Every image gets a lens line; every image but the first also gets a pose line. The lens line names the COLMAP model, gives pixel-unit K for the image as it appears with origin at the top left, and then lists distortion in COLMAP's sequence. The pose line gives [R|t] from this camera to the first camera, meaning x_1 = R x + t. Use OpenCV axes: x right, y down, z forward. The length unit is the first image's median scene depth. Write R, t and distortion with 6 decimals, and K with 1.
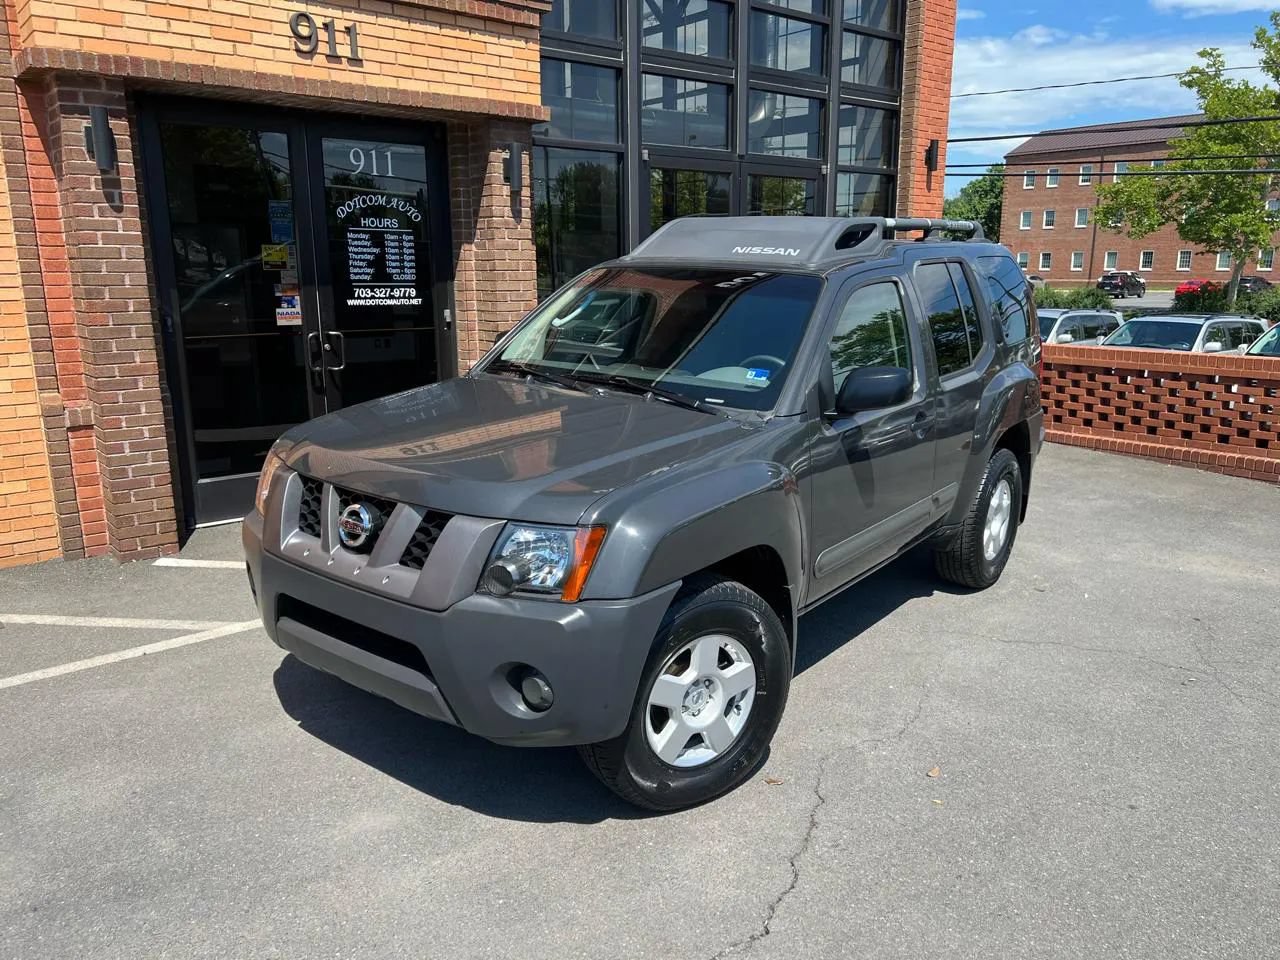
lens RADIAL K [[961.9, 0, 640.9], [0, 961.9, 487.2], [0, 0, 1]] dist [0.045274, -0.051368]
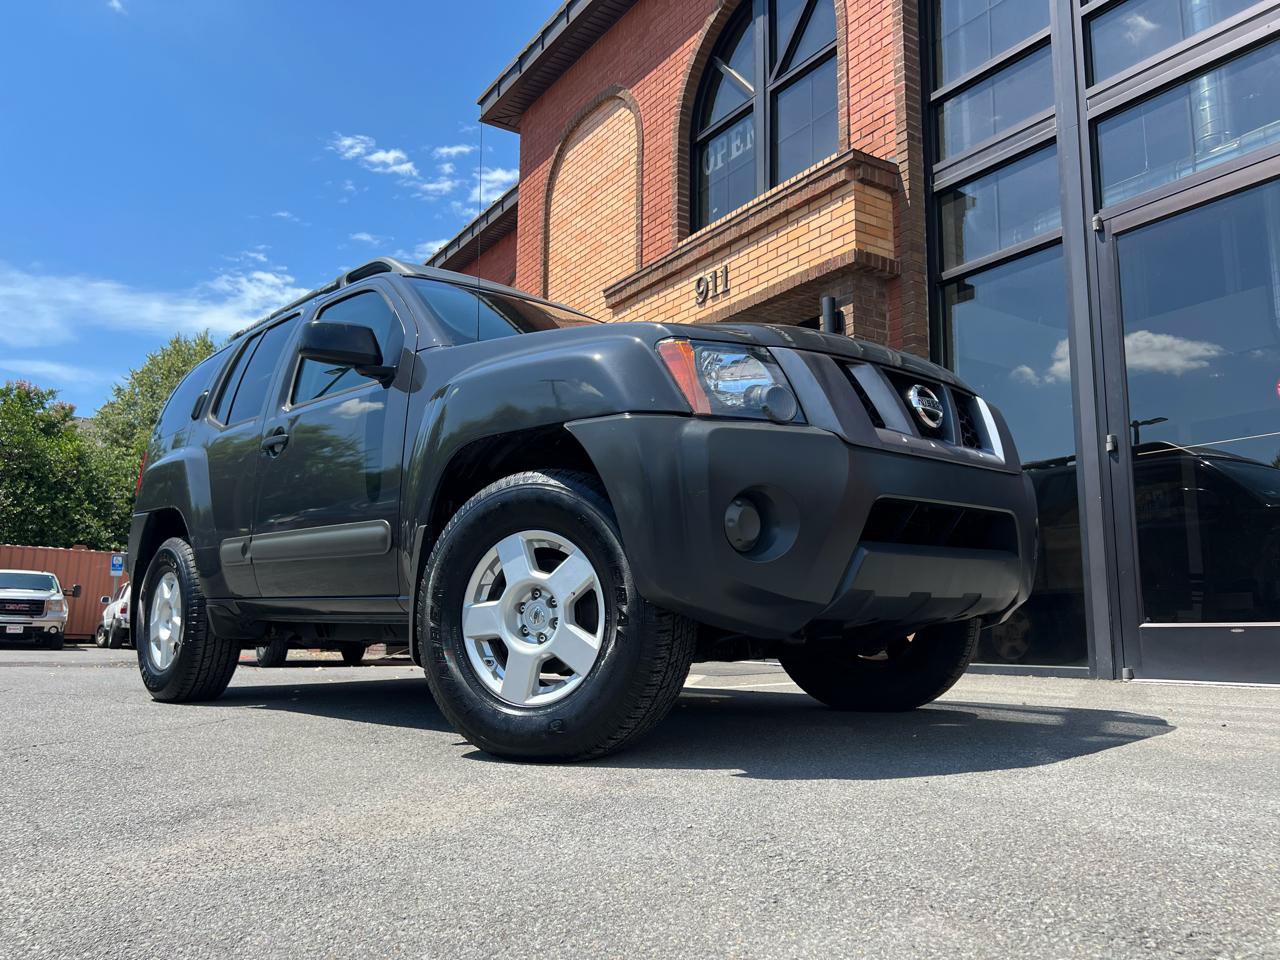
lens RADIAL K [[966.1, 0, 640.8], [0, 966.1, 483.6], [0, 0, 1]] dist [0.045758, -0.054316]
pose [[-0.103721, -0.158327, -0.981924, 0.858957], [-0.233130, 0.963616, -0.130749, -0.002778], [0.966898, 0.215355, -0.136857, 1.033988]]
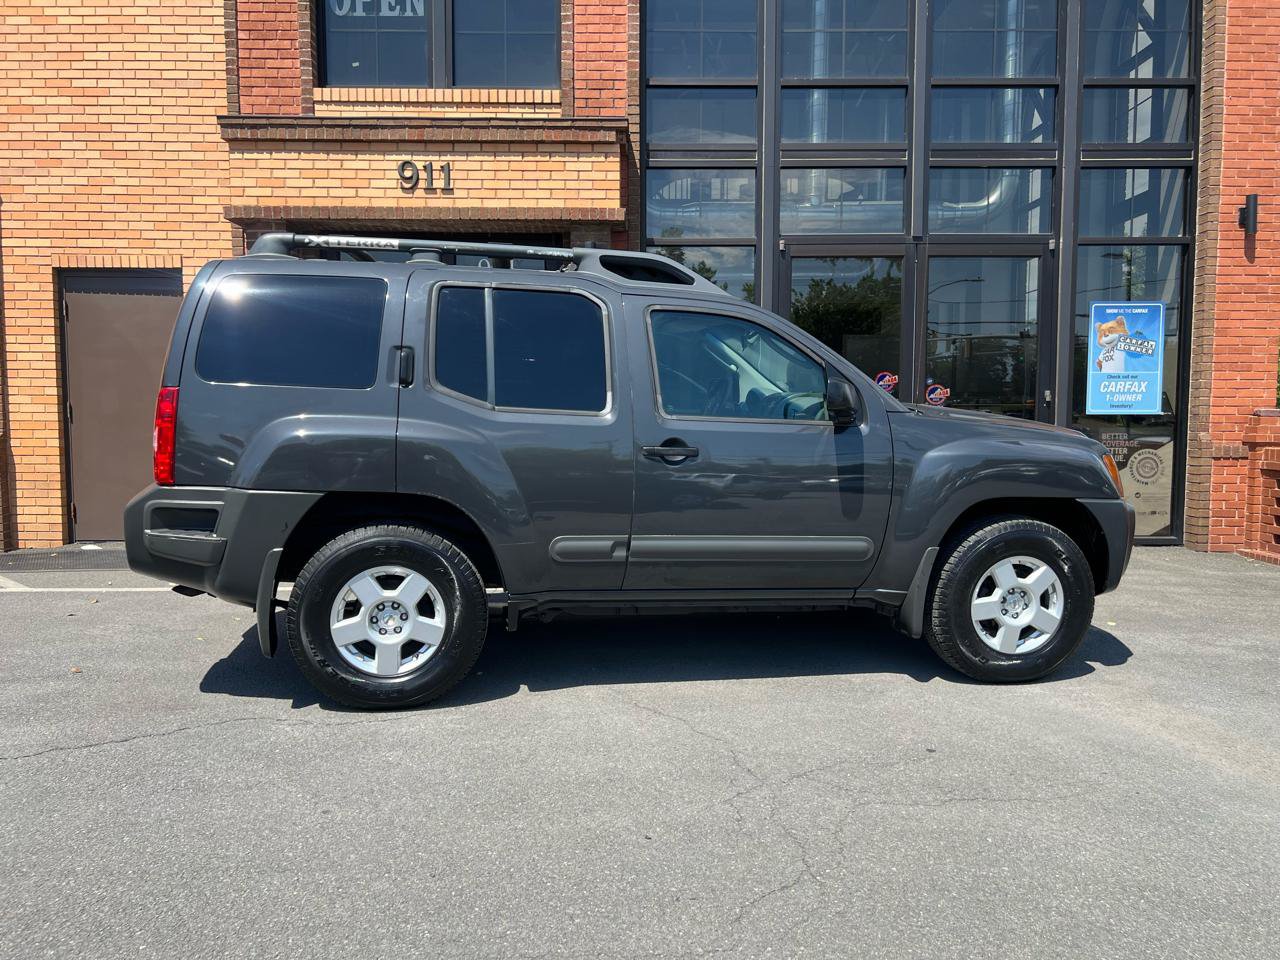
lens RADIAL K [[966.1, 0, 640.8], [0, 966.1, 483.6], [0, 0, 1]] dist [0.045758, -0.054316]
pose [[0.772397, 0.049465, -0.633211, 0.685481], [-0.148689, 0.983341, -0.104556, 0.038329], [0.617490, 0.174910, 0.766885, 0.217298]]
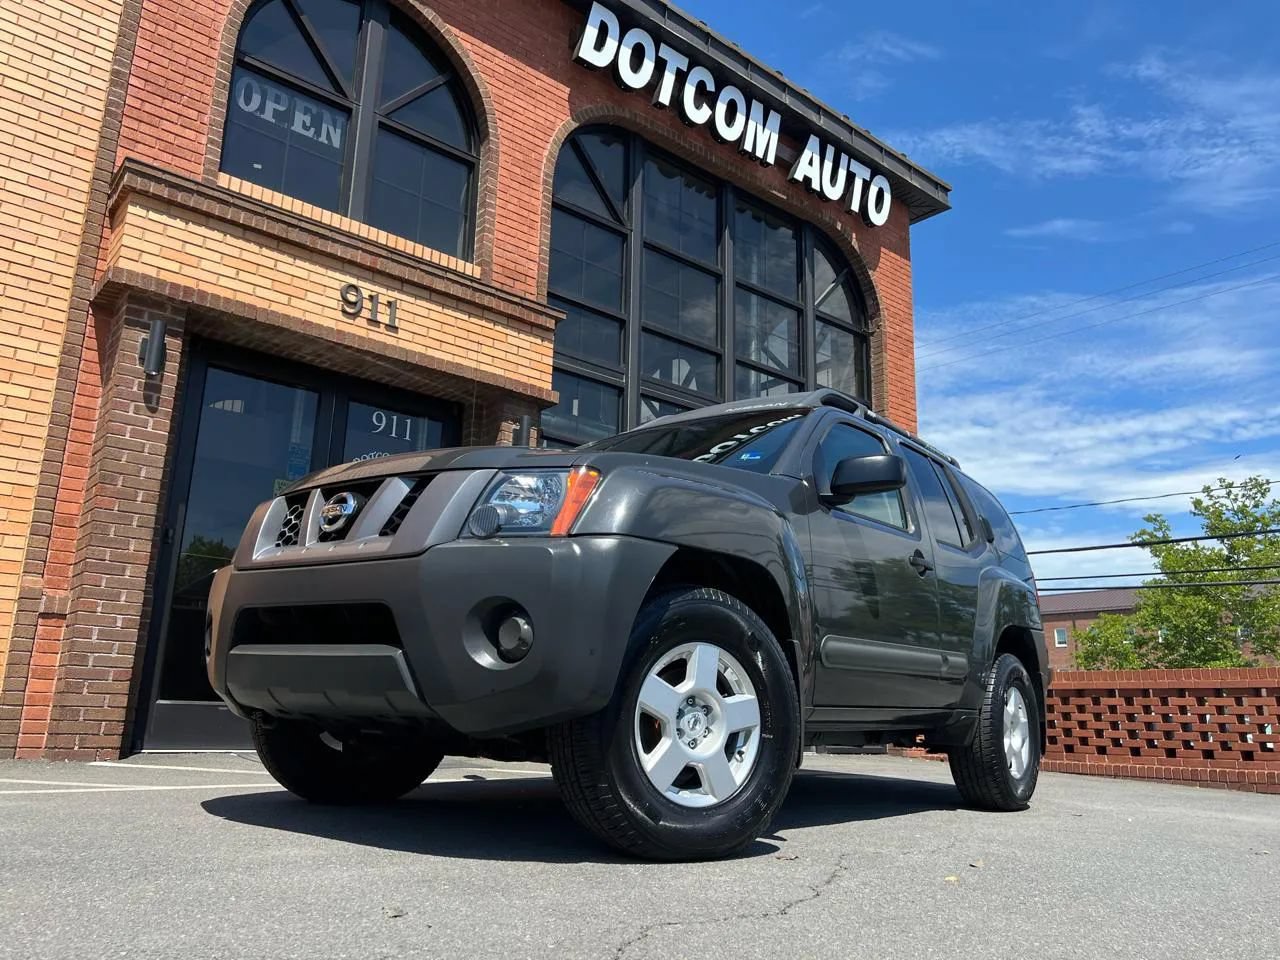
lens RADIAL K [[961.6, 0, 636.8], [0, 961.6, 481.3], [0, 0, 1]] dist [0.045210, -0.048546]
pose [[0.999534, 0.030480, -0.001350, 0.000714], [-0.027745, 0.889648, -0.455804, 0.213436], [-0.012692, 0.455629, 0.890079, 0.062000]]
